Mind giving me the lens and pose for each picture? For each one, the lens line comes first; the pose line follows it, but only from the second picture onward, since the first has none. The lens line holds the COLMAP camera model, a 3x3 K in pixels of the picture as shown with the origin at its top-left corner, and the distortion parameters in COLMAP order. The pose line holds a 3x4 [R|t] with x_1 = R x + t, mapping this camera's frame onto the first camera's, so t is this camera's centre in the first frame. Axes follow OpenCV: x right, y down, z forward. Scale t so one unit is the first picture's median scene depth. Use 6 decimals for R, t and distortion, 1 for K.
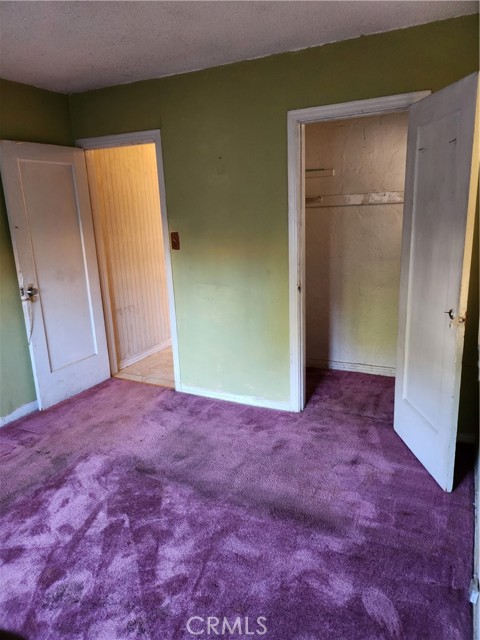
lens RADIAL K [[455.0, 0, 240.0], [0, 455.0, 320.0], [0, 0, 1]] dist [0.069094, -0.080764]
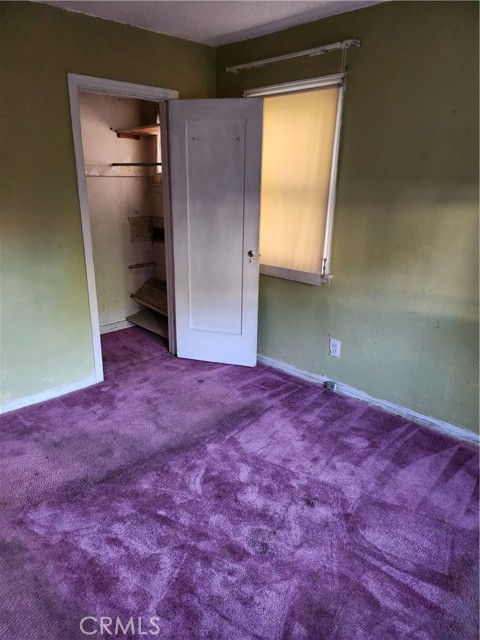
lens RADIAL K [[449.0, 0, 241.2], [0, 449.0, 324.1], [0, 0, 1]] dist [0.058138, -0.001694]
pose [[0.333034, -0.255323, 0.907688, -0.803664], [0.201985, 0.959613, 0.195820, -0.070111], [-0.921027, 0.118125, 0.371155, 0.388057]]
